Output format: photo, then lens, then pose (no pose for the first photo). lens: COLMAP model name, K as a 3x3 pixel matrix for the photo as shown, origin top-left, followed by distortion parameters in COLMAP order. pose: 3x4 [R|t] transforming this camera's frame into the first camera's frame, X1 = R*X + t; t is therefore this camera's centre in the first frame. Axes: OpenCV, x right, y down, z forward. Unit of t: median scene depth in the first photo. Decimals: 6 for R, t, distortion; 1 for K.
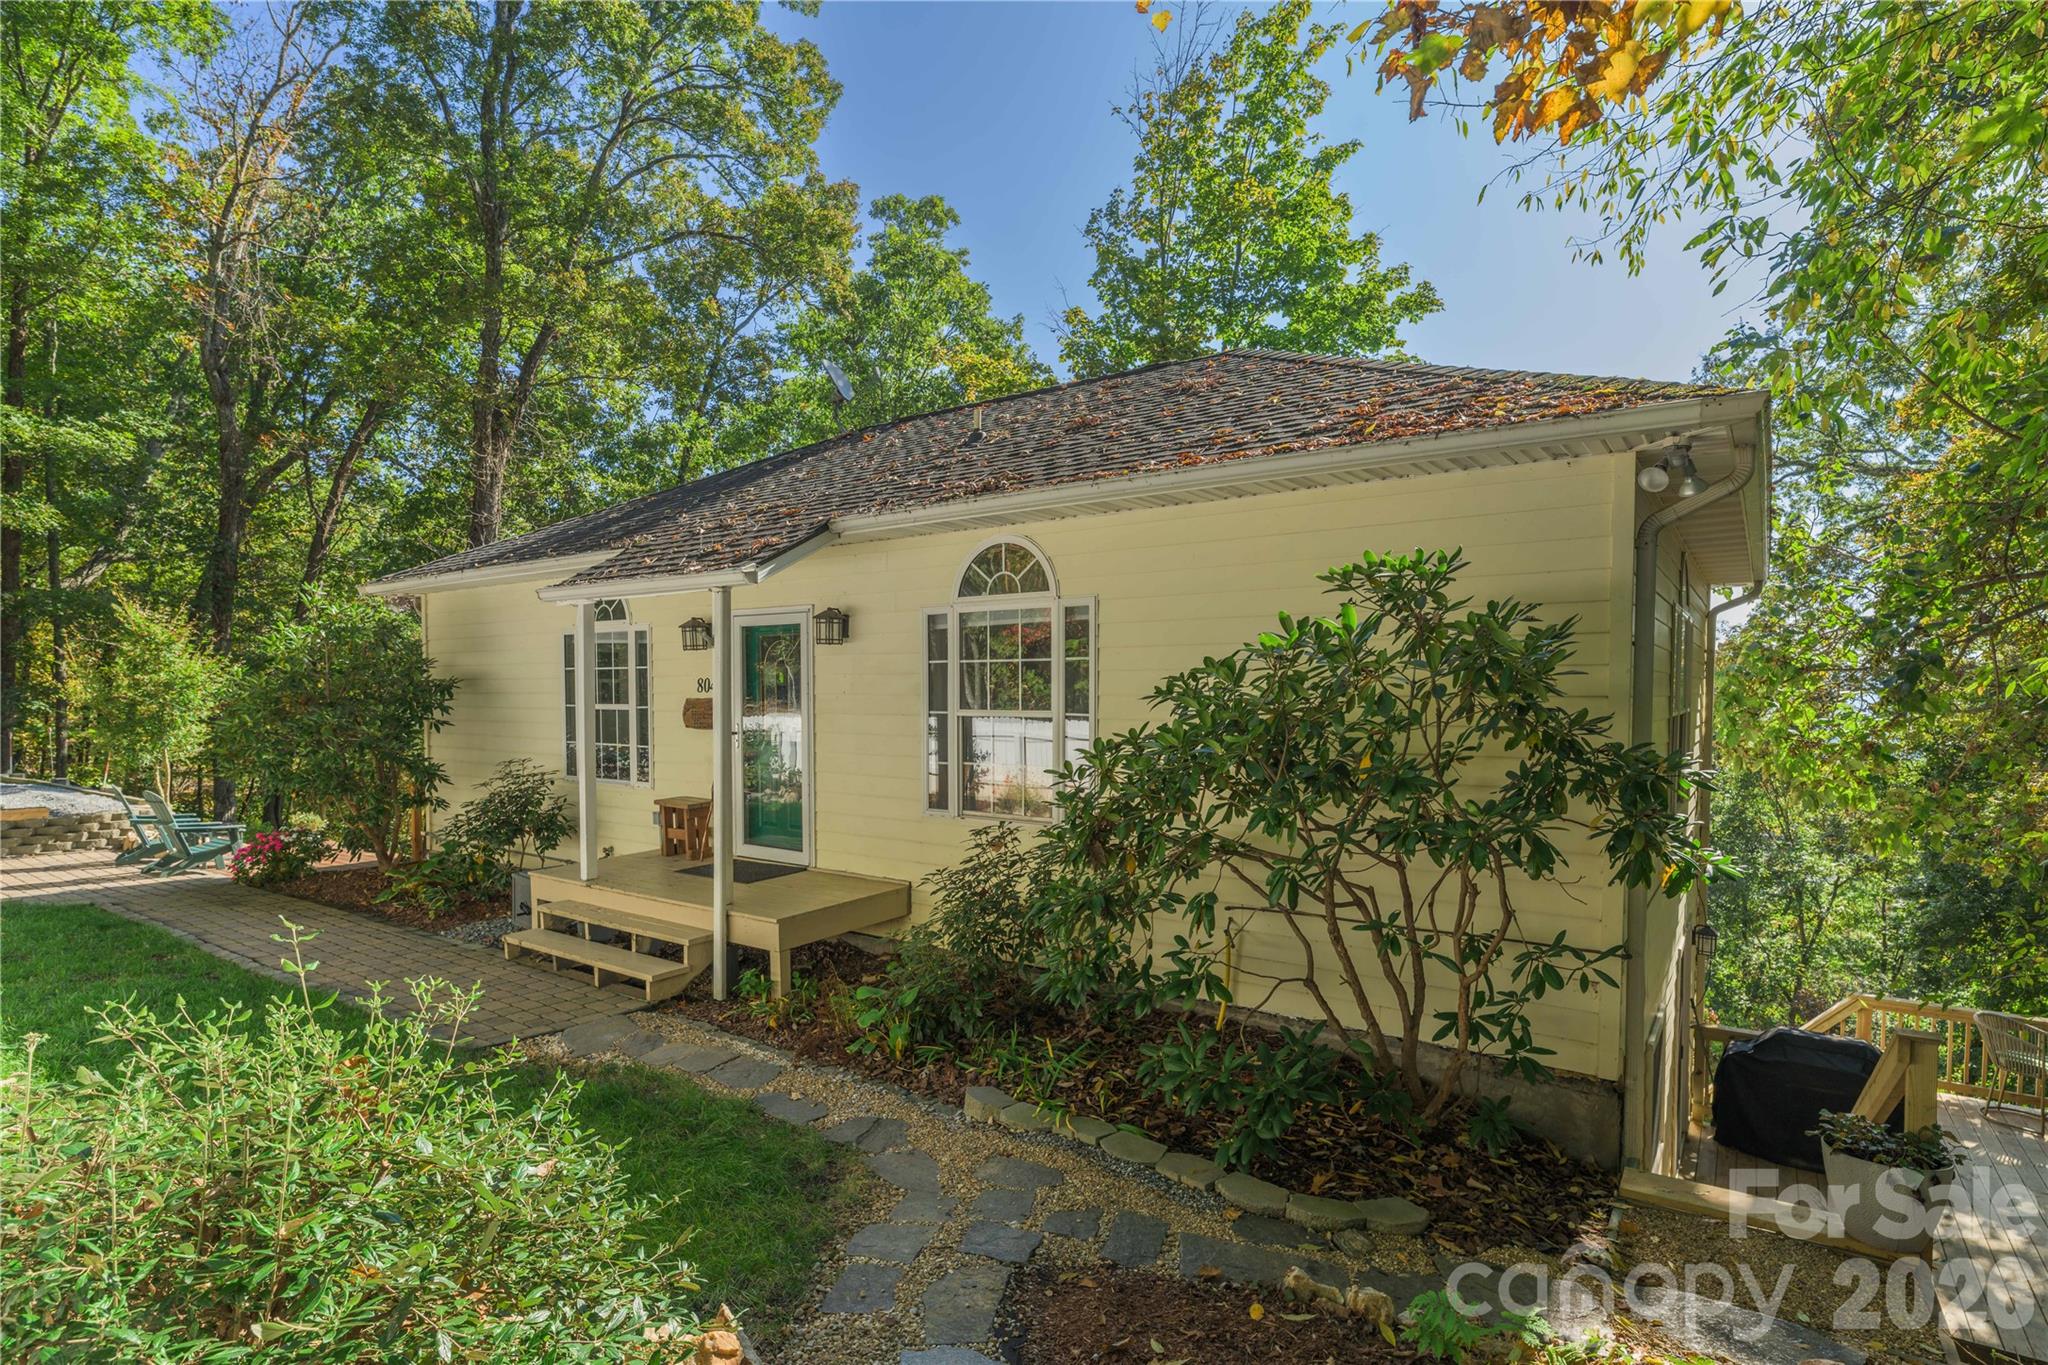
lens RADIAL K [[1014.5, 0, 1001.8], [0, 1014.5, 736.2], [0, 0, 1]] dist [0.011980, -0.000915]
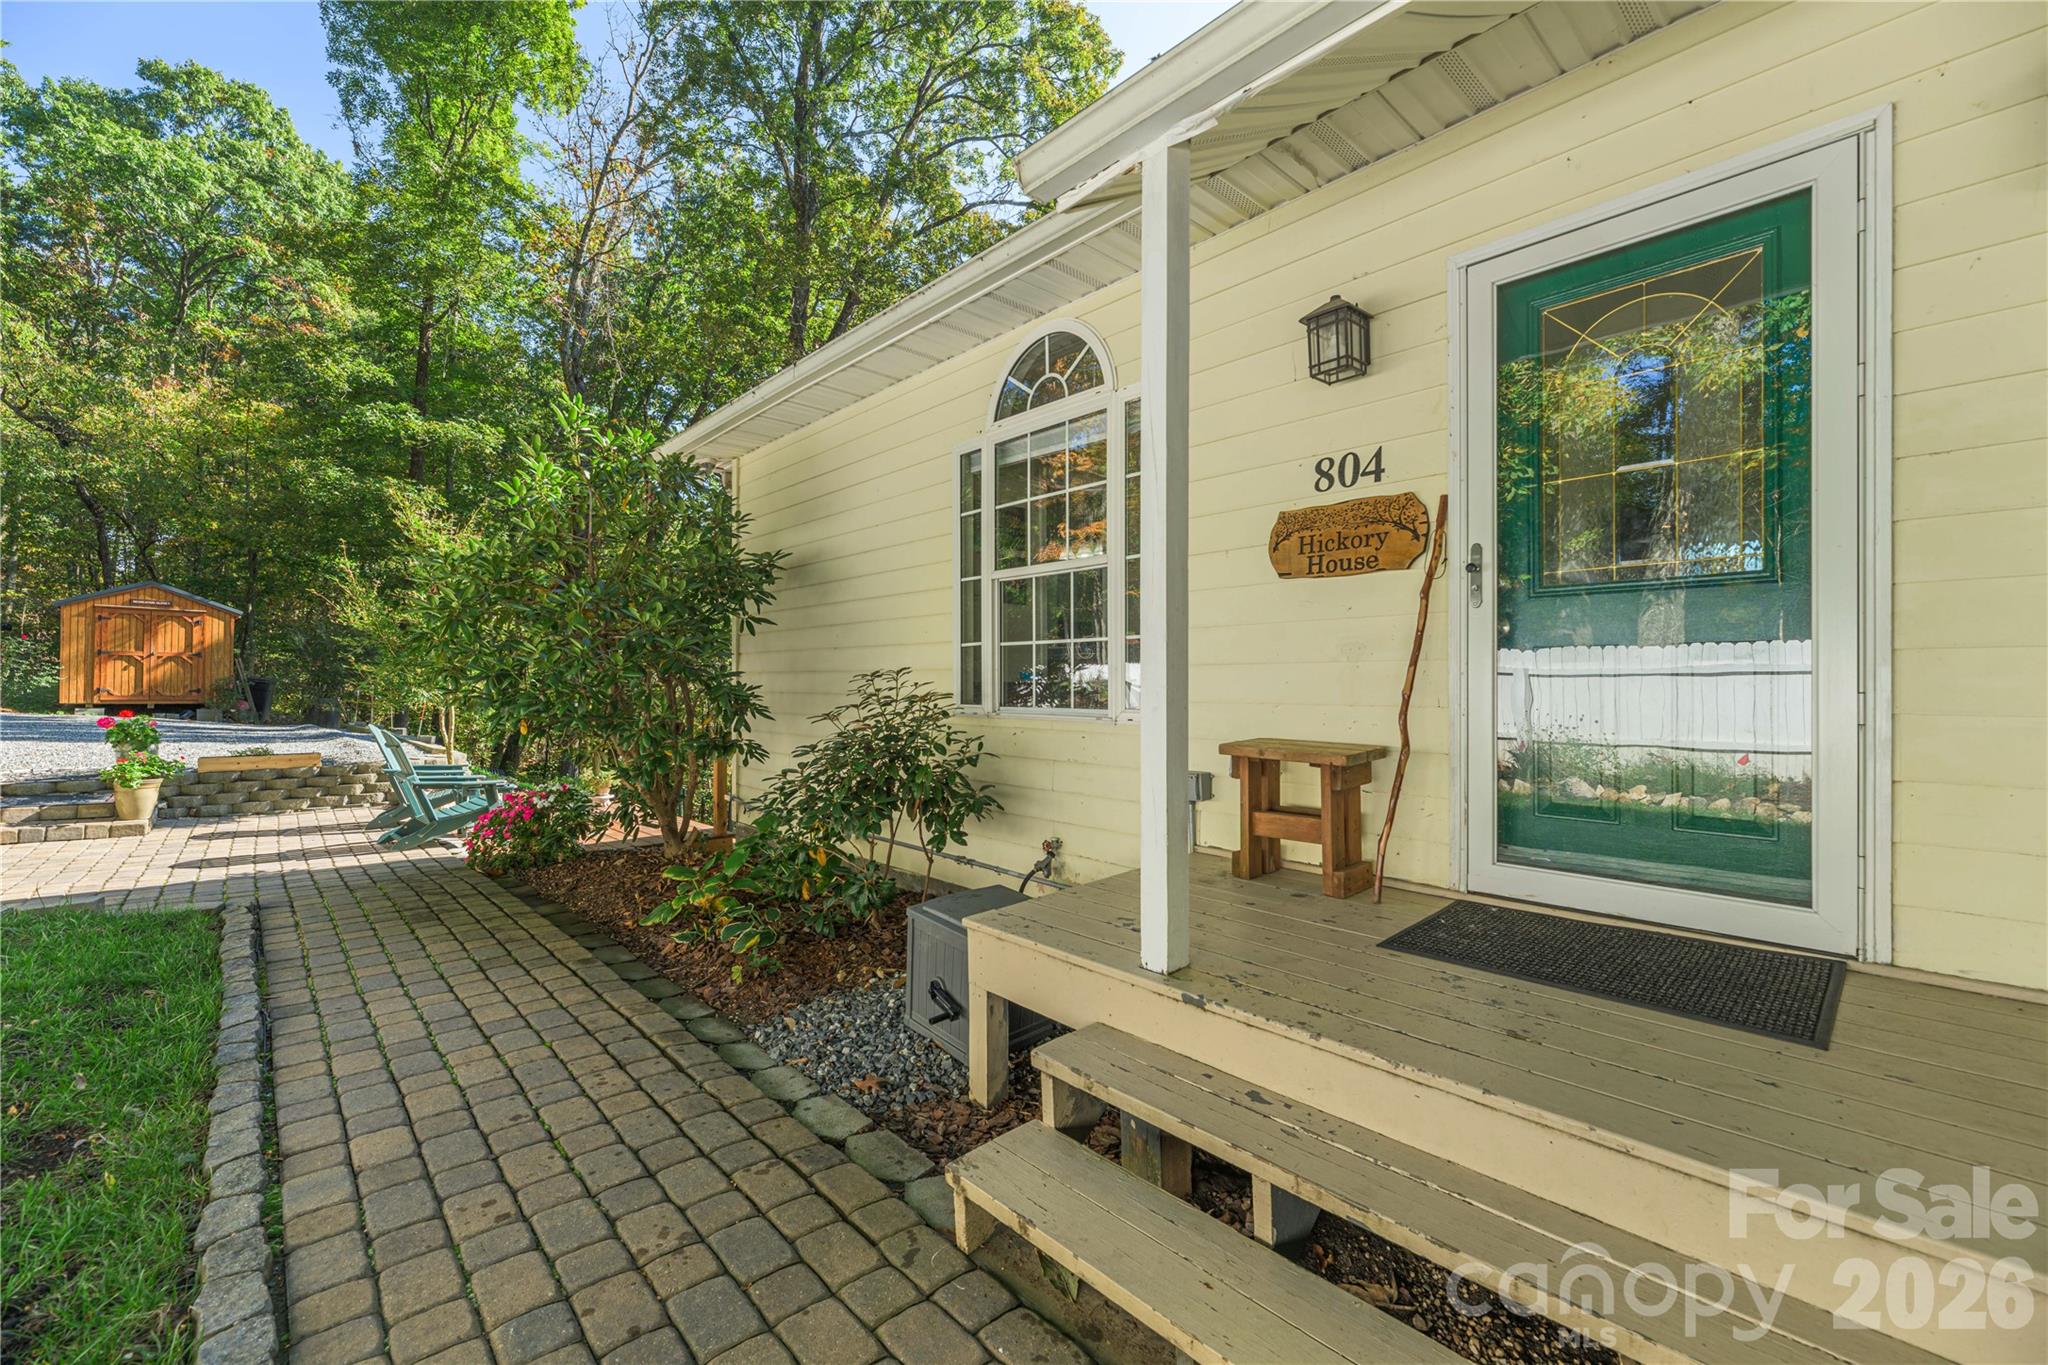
lens RADIAL K [[821.5, 0, 1026.0], [0, 821.5, 683.8], [0, 0, 1]] dist [-0.000974, 0.000099]
pose [[0.984612, -0.002419, -0.174740, -0.302636], [-0.003946, 0.999342, -0.036065, 0.042350], [0.174712, 0.036200, 0.983954, 0.538509]]
